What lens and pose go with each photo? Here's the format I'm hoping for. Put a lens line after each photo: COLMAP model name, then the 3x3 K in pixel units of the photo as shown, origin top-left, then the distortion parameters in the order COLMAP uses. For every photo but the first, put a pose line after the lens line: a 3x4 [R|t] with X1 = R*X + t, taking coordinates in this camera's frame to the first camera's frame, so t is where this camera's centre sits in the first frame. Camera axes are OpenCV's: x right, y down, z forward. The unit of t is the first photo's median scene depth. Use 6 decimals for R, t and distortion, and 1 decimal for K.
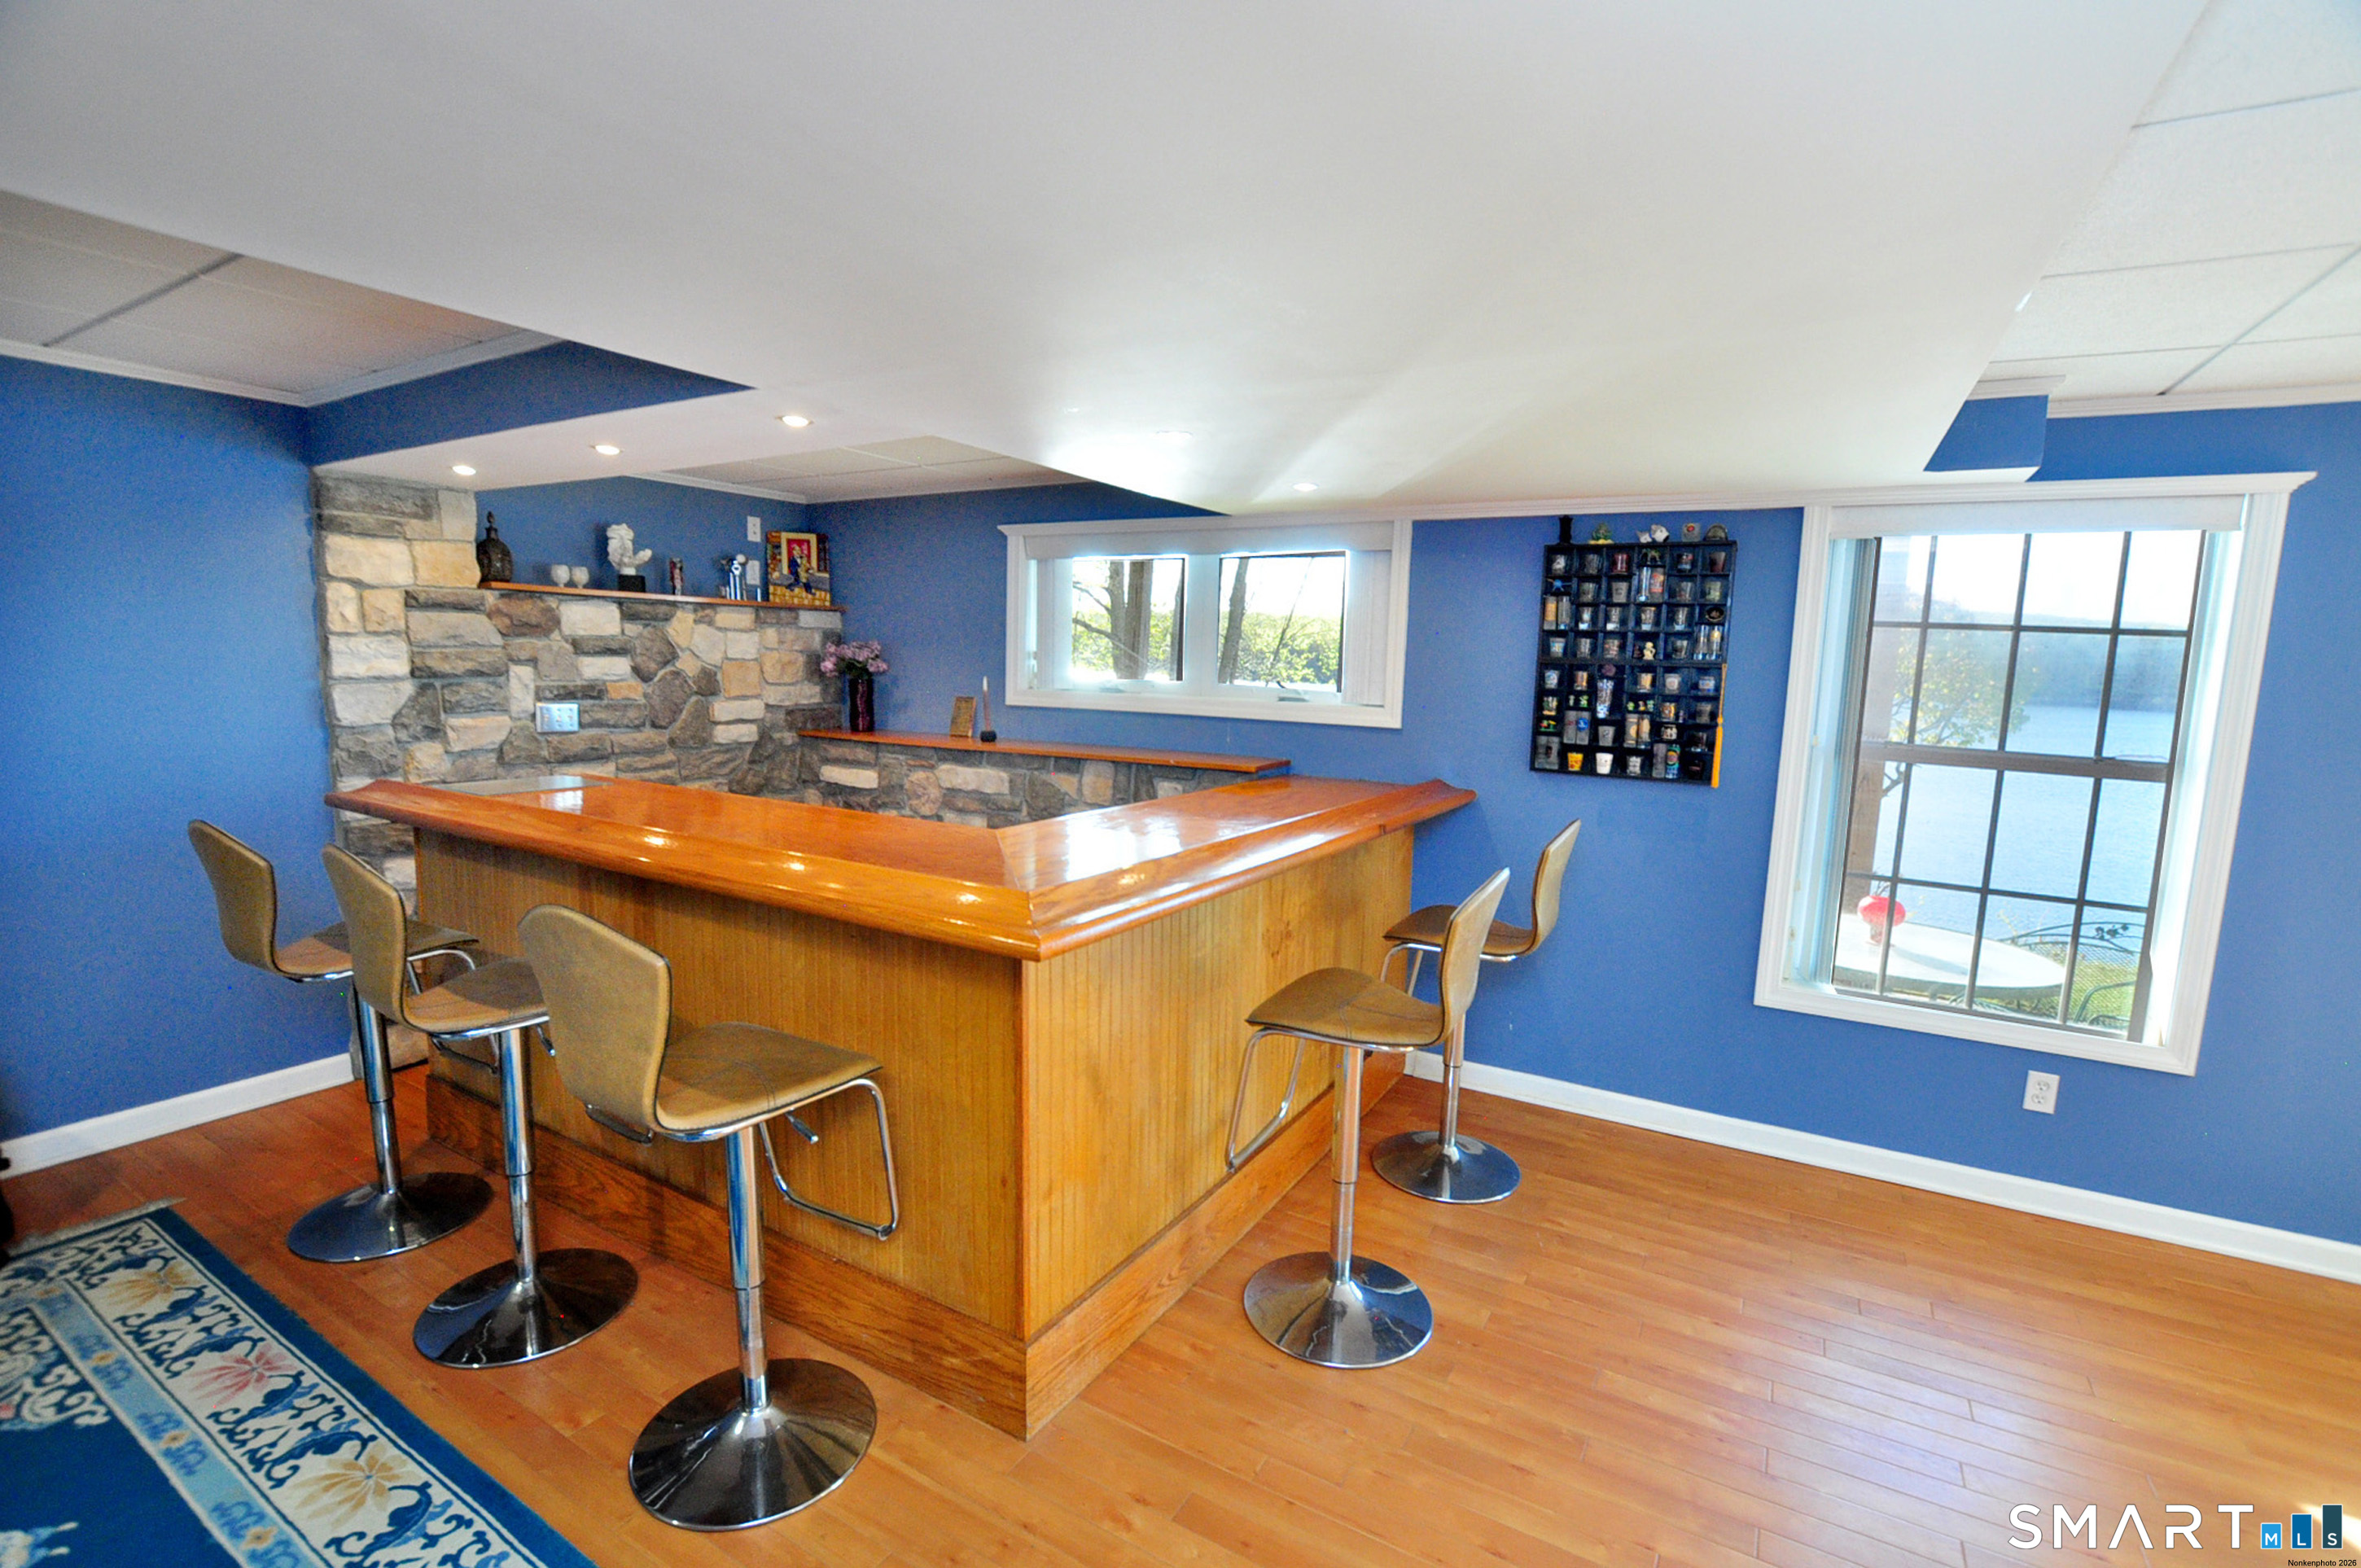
lens RADIAL K [[1043.6, 0, 1180.5], [0, 1043.6, 784.0], [0, 0, 1]] dist [-0.022984, -0.000435]
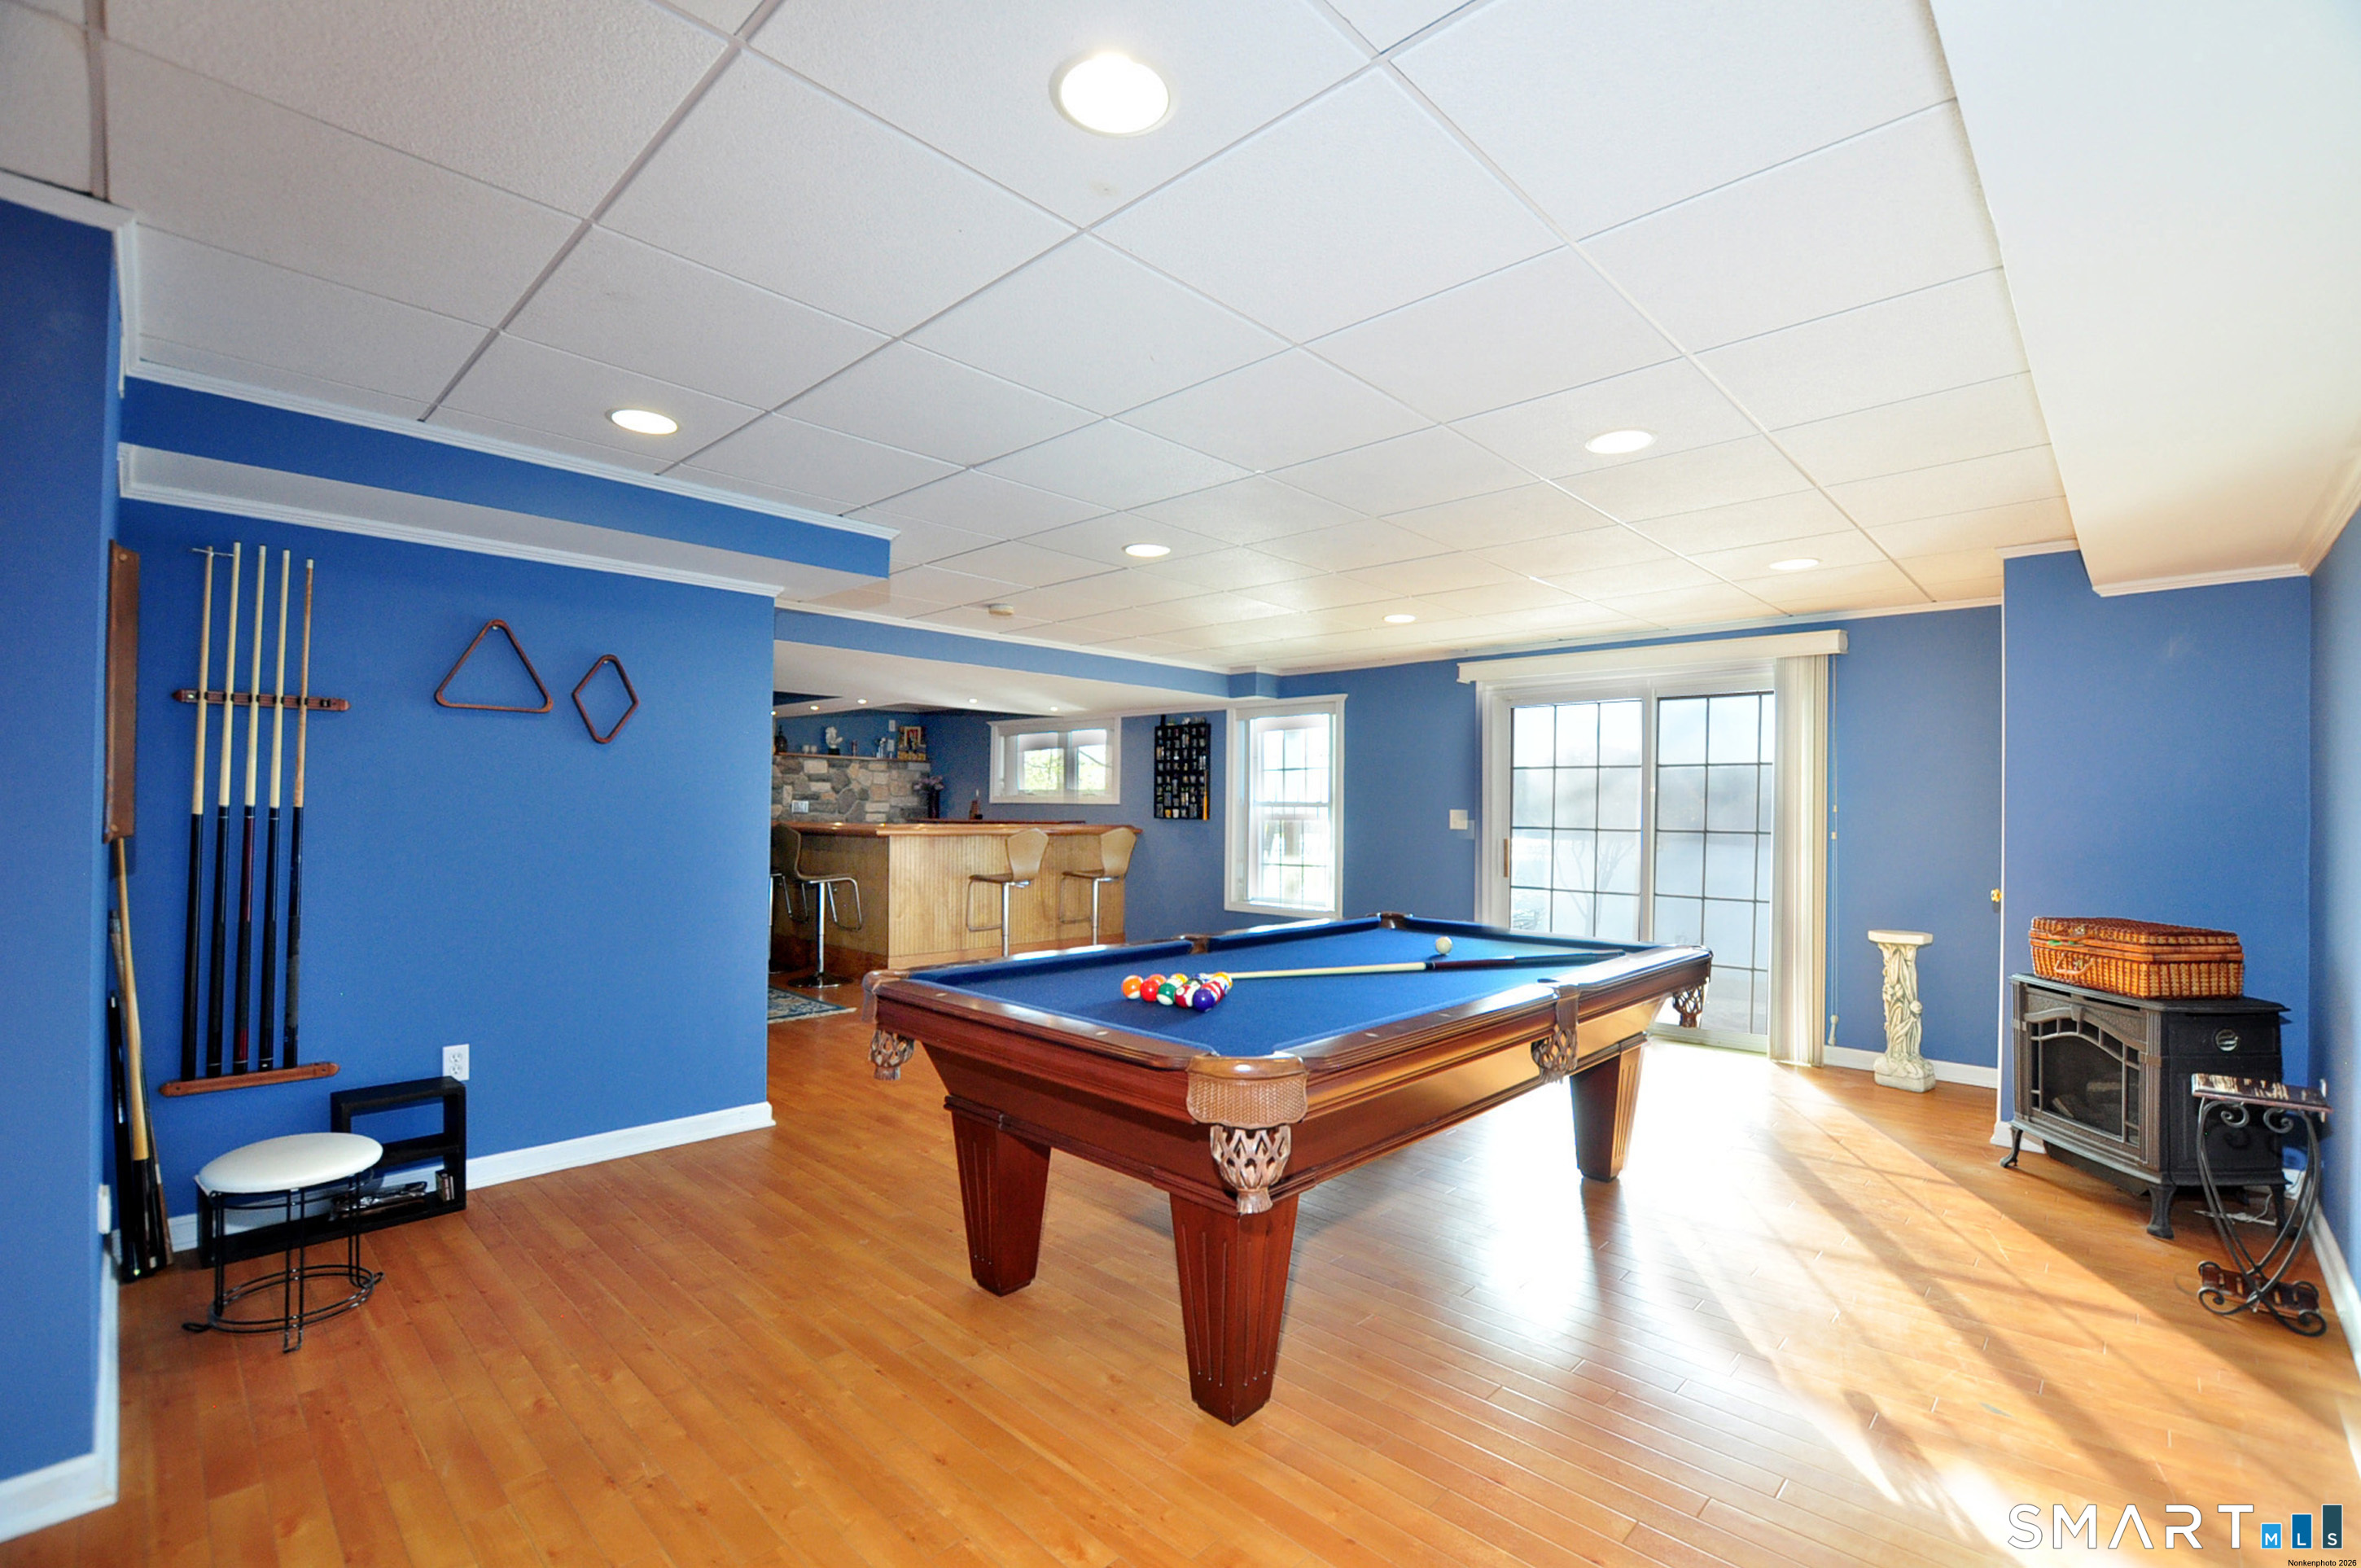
lens RADIAL K [[1020.0, 0, 1180.5], [0, 1020.0, 784.0], [0, 0, 1]] dist [-0.039451, 0.000011]
pose [[0.974412, -0.021024, -0.223786, 0.874692], [-0.012620, 0.988928, -0.147856, 0.243903], [0.224417, 0.146897, 0.963358, -1.202931]]
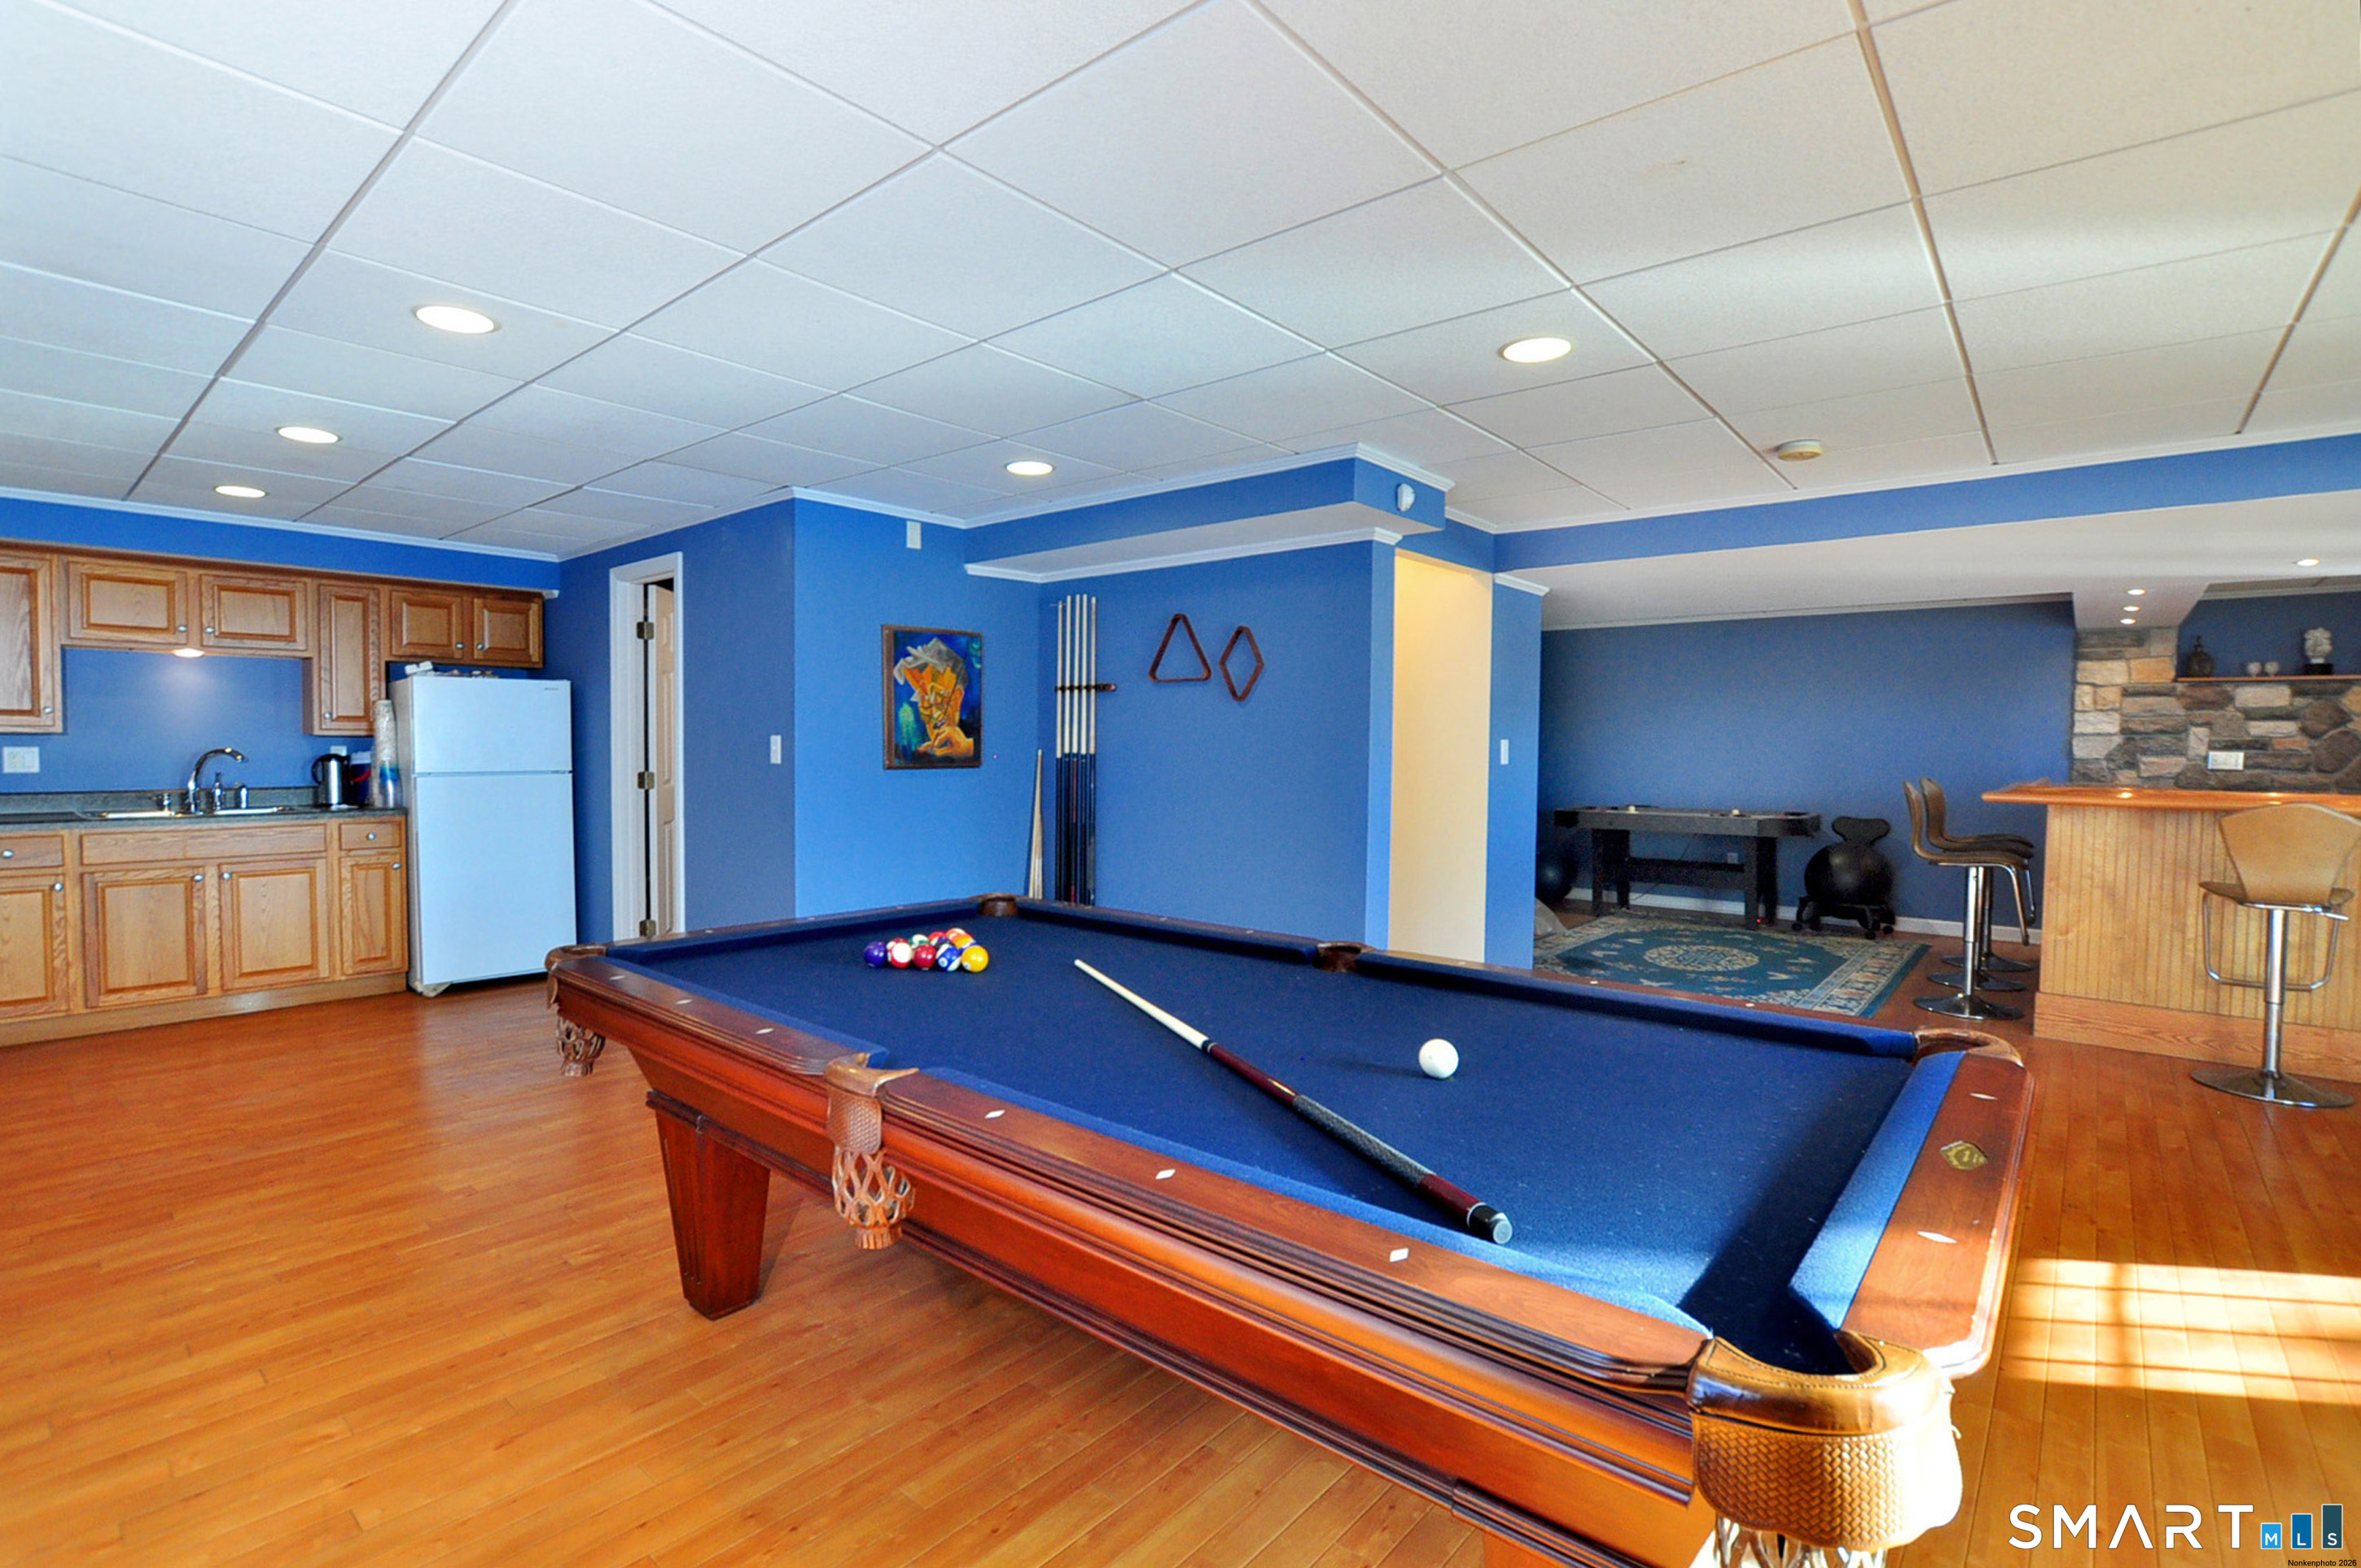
lens RADIAL K [[1093.1, 0, 1180.5], [0, 1093.1, 784.0], [0, 0, 1]] dist [-0.019181, 0.000290]
pose [[-0.167837, 0.009131, -0.985772, 1.356906], [-0.132171, 0.990721, 0.031681, 0.138089], [0.976914, 0.135608, -0.165073, -0.285967]]
